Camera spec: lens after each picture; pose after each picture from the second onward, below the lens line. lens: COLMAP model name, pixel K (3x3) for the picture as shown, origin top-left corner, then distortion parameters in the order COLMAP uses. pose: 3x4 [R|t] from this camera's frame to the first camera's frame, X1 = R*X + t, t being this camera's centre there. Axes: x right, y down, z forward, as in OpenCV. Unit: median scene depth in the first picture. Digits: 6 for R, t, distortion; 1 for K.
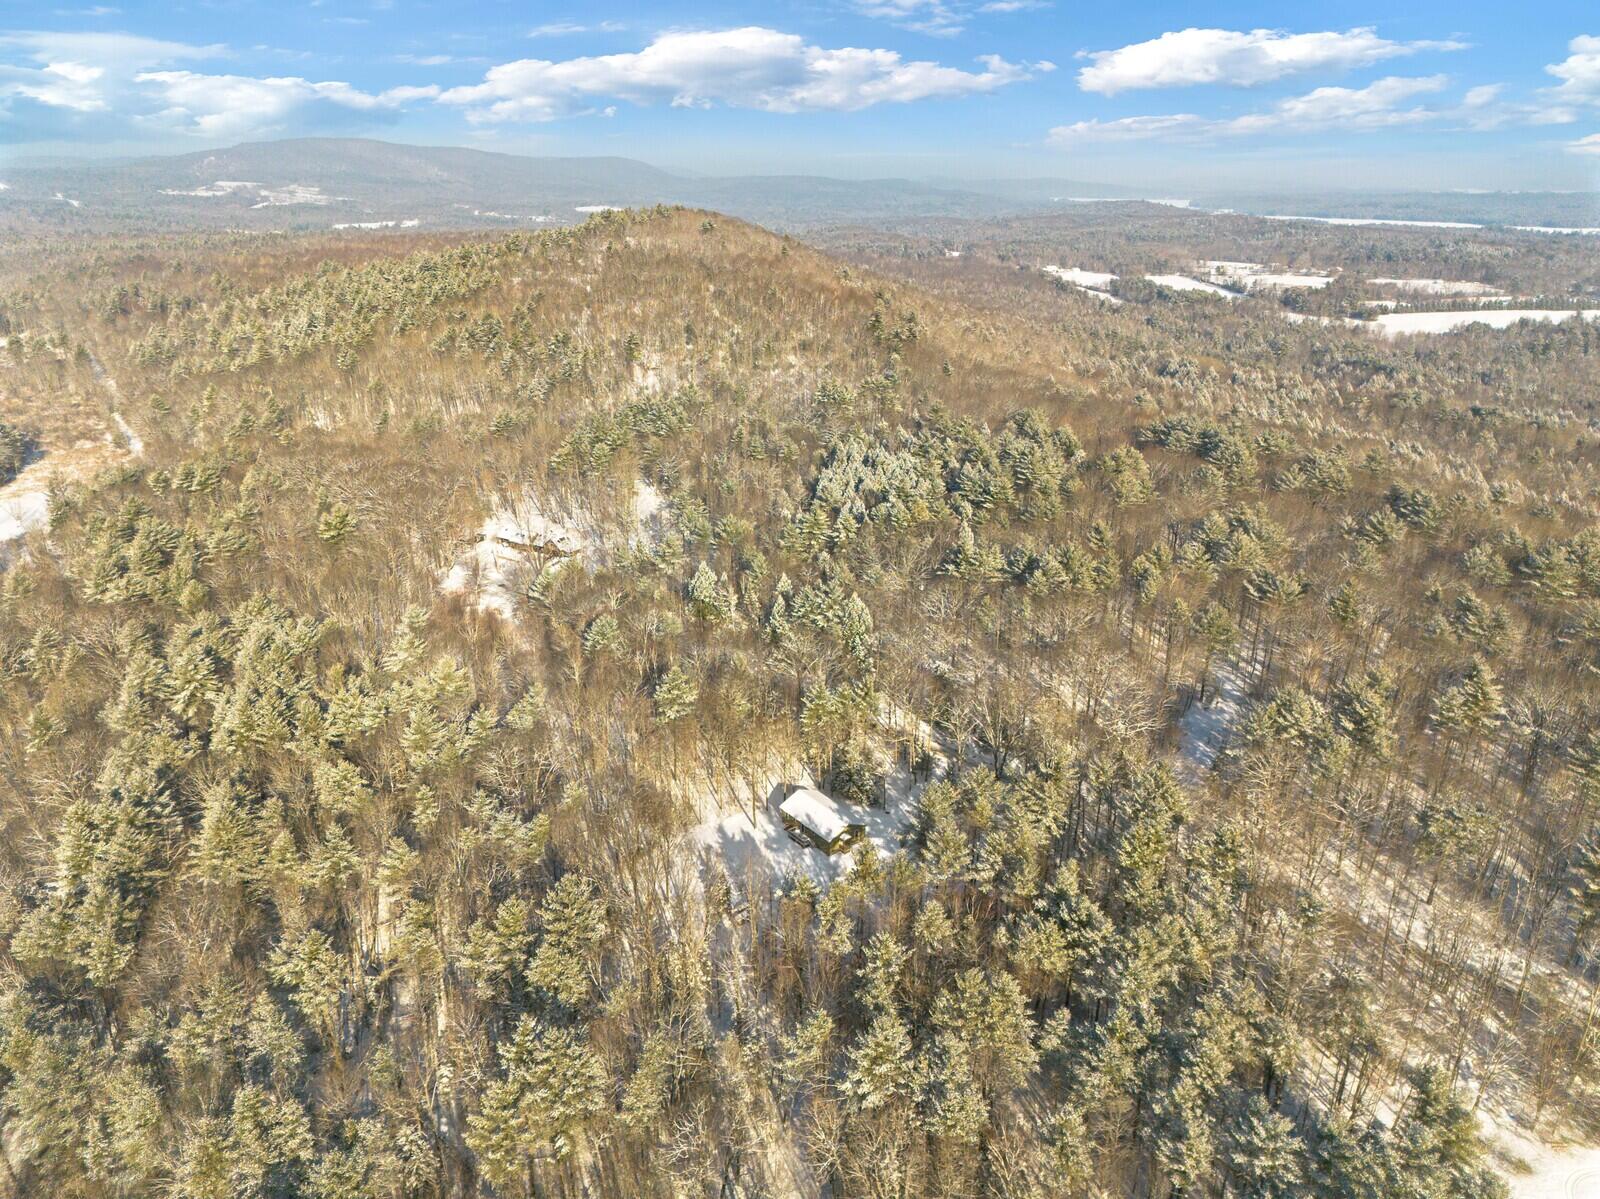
lens RADIAL K [[1101.3, 0, 790.1], [0, 1101.3, 595.6], [0, 0, 1]] dist [0.053647, -0.061068]
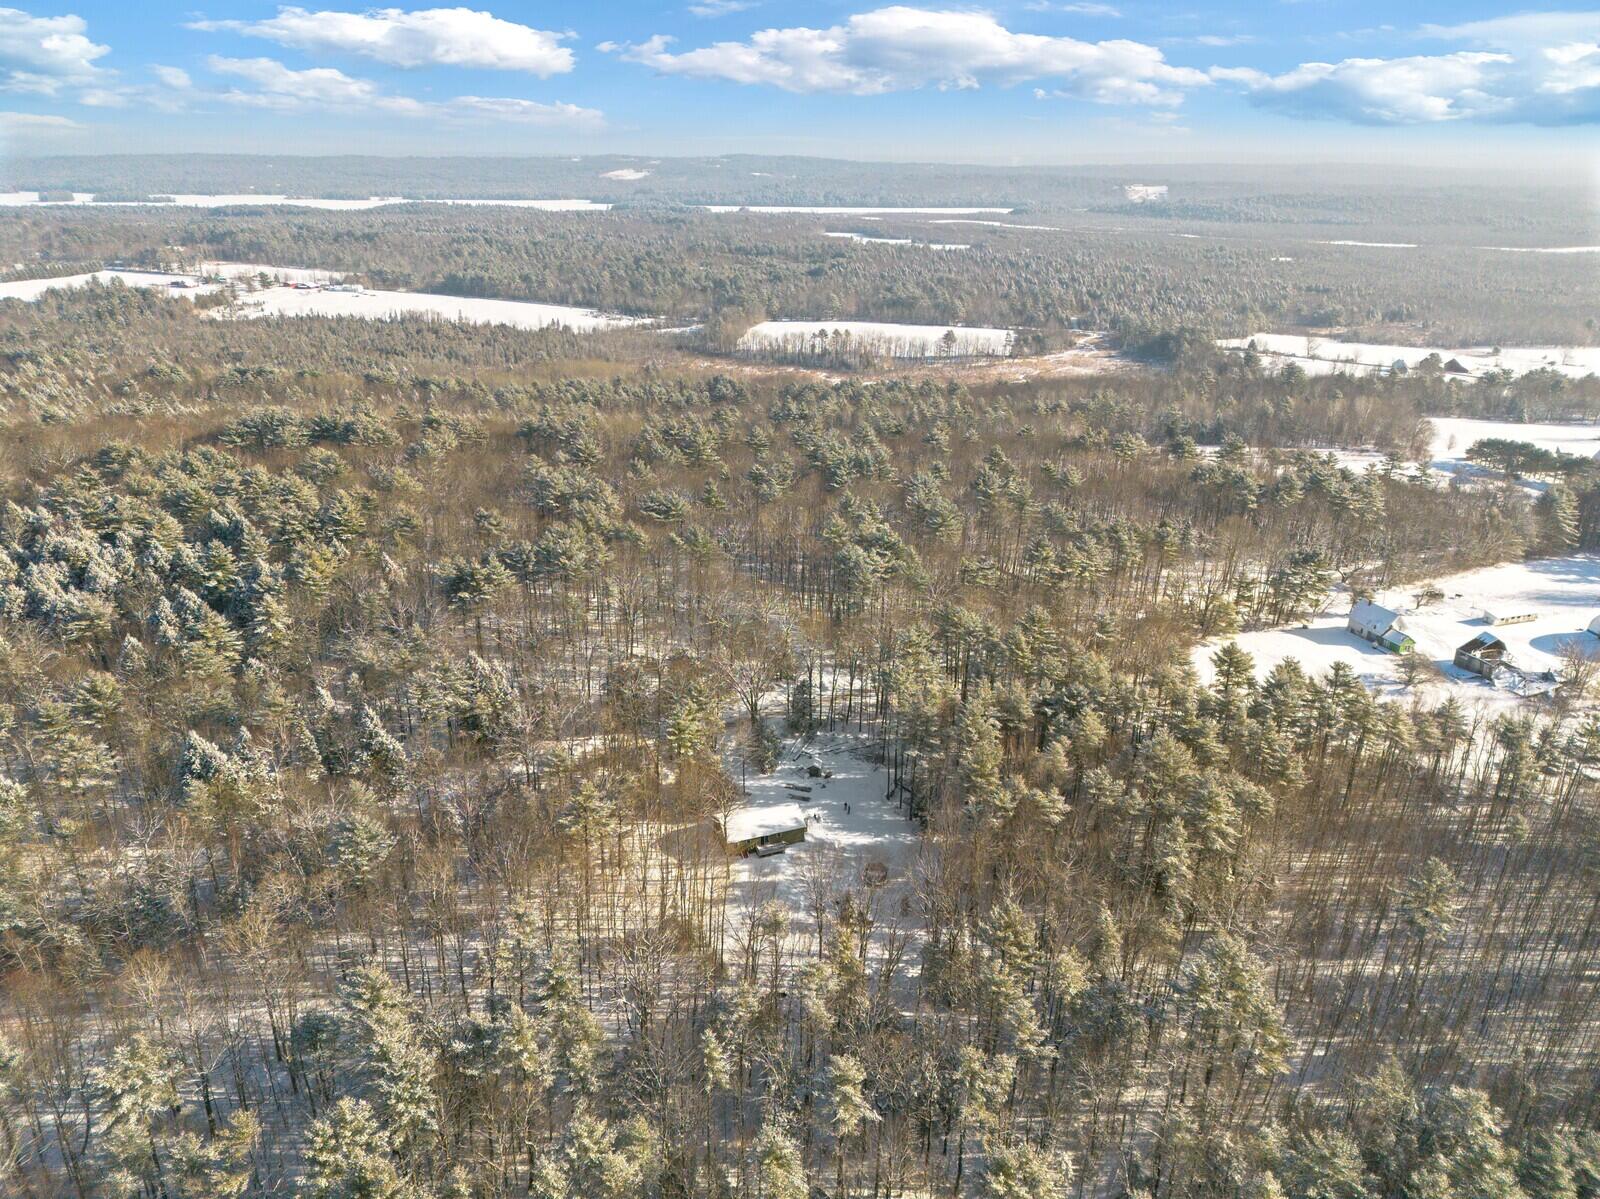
lens RADIAL K [[1101.3, 0, 790.1], [0, 1101.3, 595.6], [0, 0, 1]] dist [0.053647, -0.061068]
pose [[0.257804, -0.350365, 0.900434, -0.128166], [0.323418, 0.909468, 0.261282, -0.037841], [-0.910460, 0.223858, 0.347779, 0.097642]]
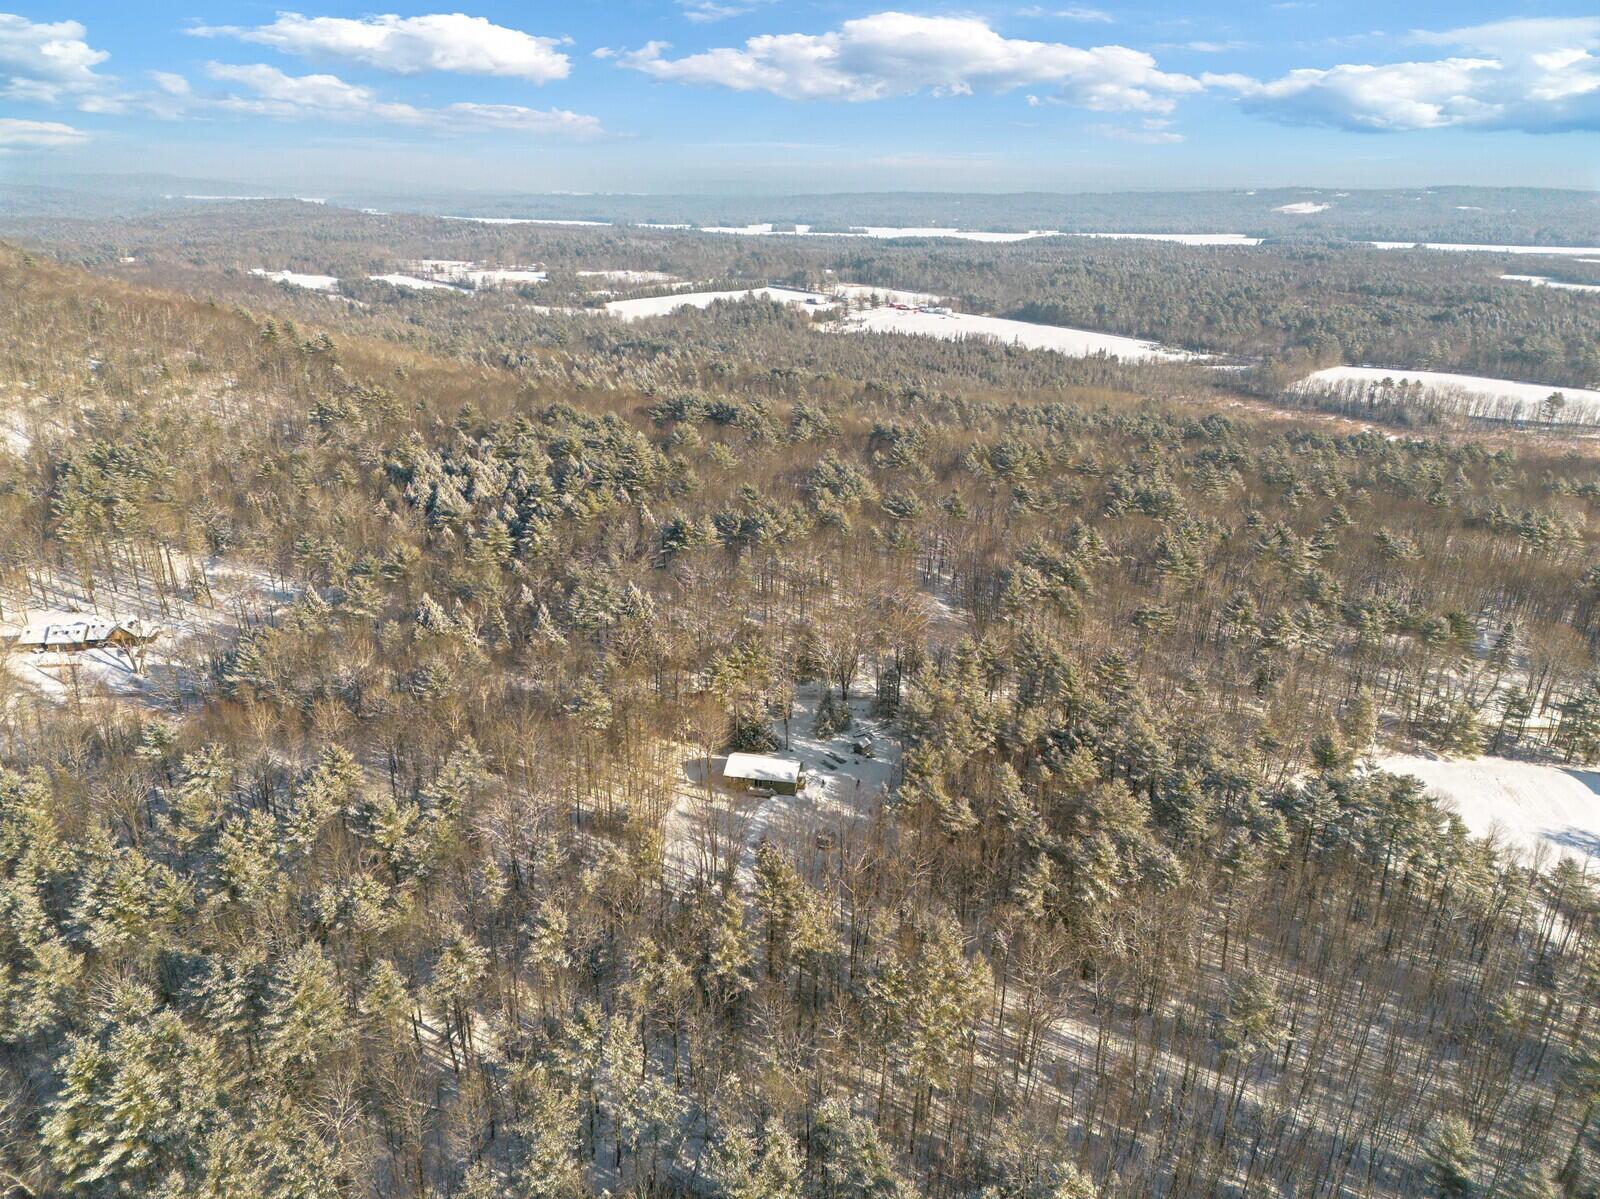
lens RADIAL K [[1101.3, 0, 790.1], [0, 1101.3, 595.6], [0, 0, 1]] dist [0.053647, -0.061068]
pose [[0.746529, -0.224296, 0.626407, -0.099484], [0.223764, 0.971263, 0.081103, -0.008341], [-0.626597, 0.079622, 0.775265, 0.019933]]
